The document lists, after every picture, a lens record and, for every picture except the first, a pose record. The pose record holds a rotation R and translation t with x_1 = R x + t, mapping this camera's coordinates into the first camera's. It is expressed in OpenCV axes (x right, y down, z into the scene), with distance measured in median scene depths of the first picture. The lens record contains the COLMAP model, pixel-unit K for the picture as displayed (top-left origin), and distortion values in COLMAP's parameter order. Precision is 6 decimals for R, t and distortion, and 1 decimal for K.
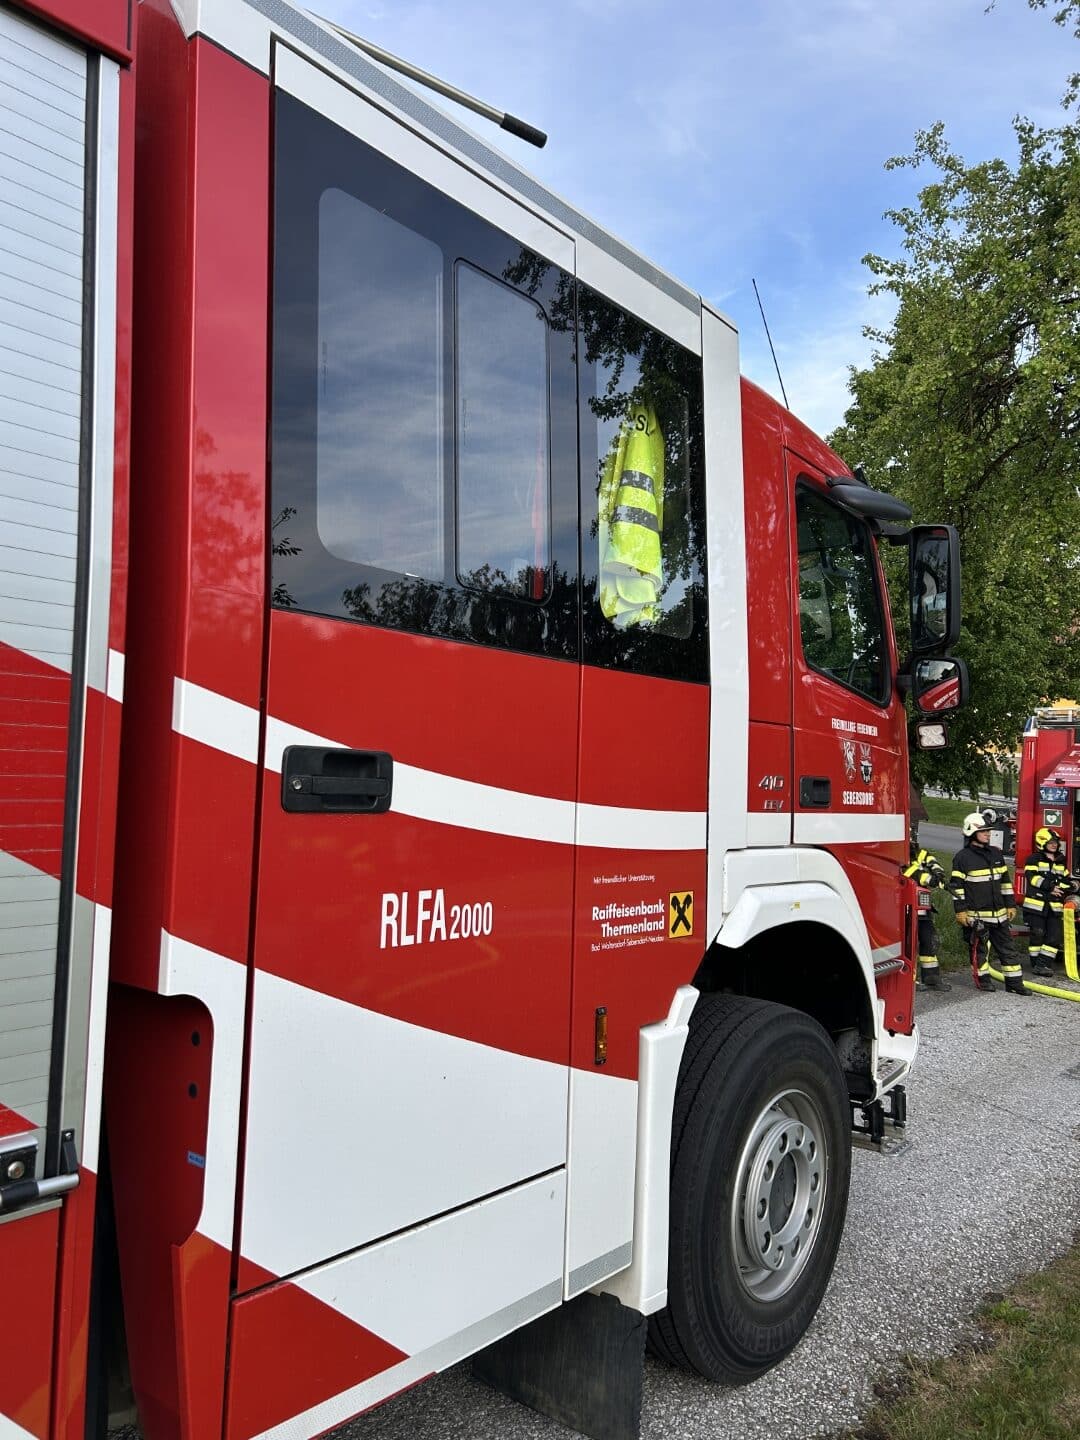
lens RADIAL K [[1147.9, 0, 540.0], [0, 1147.9, 720.0], [0, 0, 1]] dist [0.056168, -0.056617]
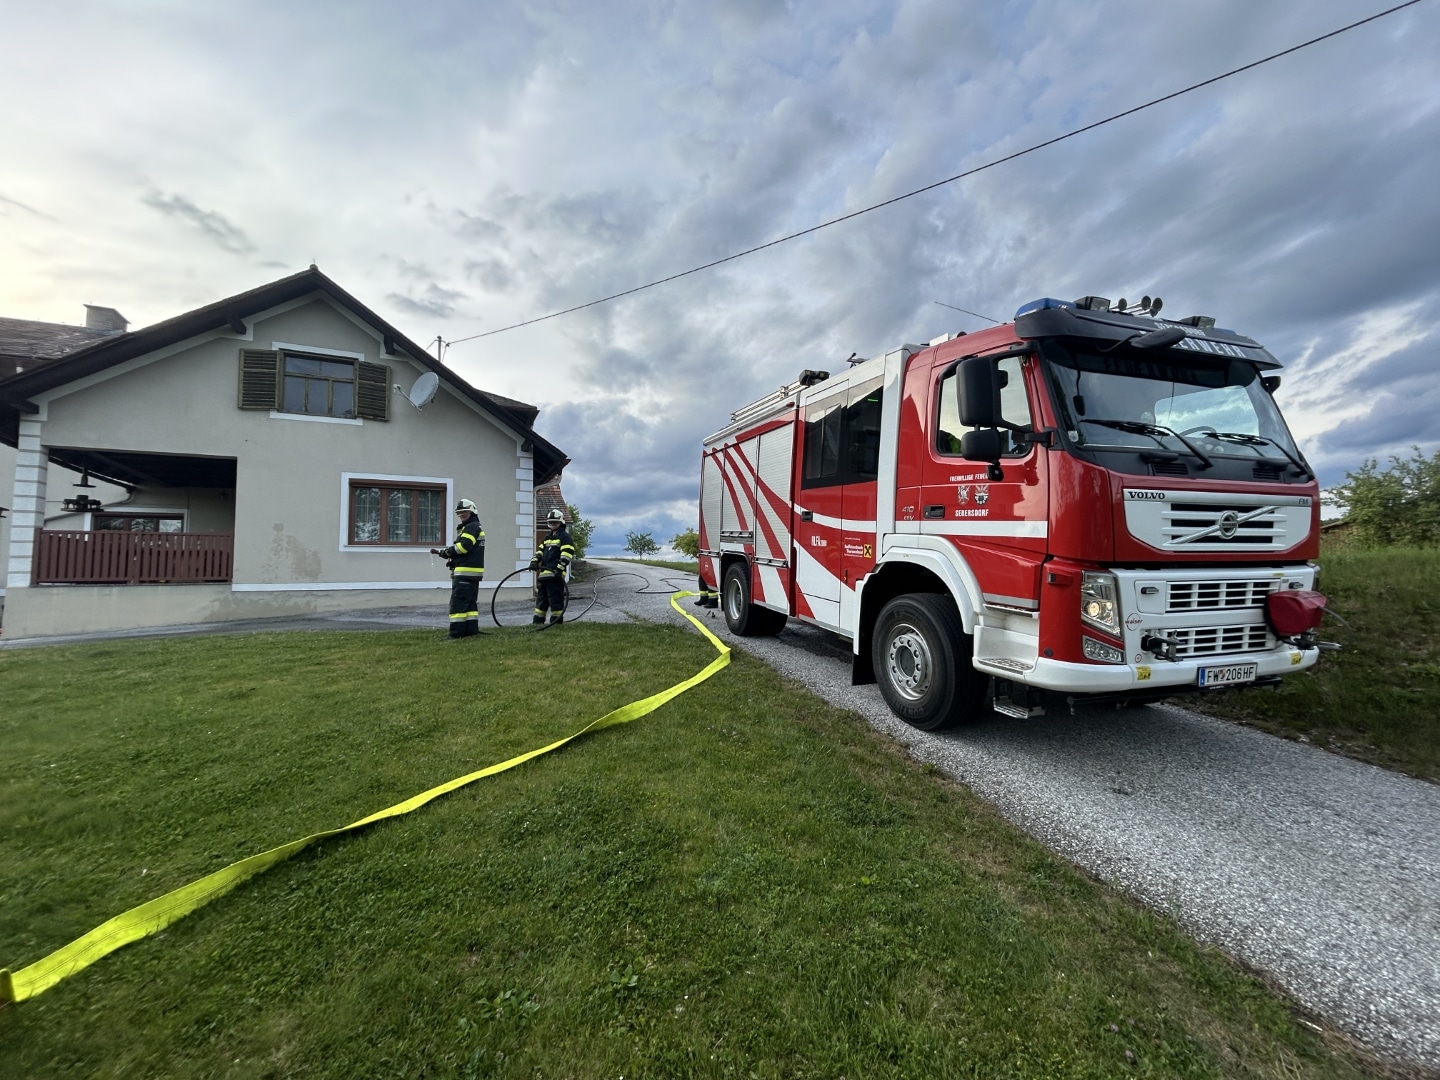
lens RADIAL K [[614.7, 0, 720.0], [0, 614.7, 540.0], [0, 0, 1]] dist [-0.000498, -0.000100]
pose [[-0.572377, -0.007915, -0.819952, 1.961127], [0.033259, 0.998906, -0.032859, 0.191848], [0.819316, -0.046079, -0.571488, 1.772535]]
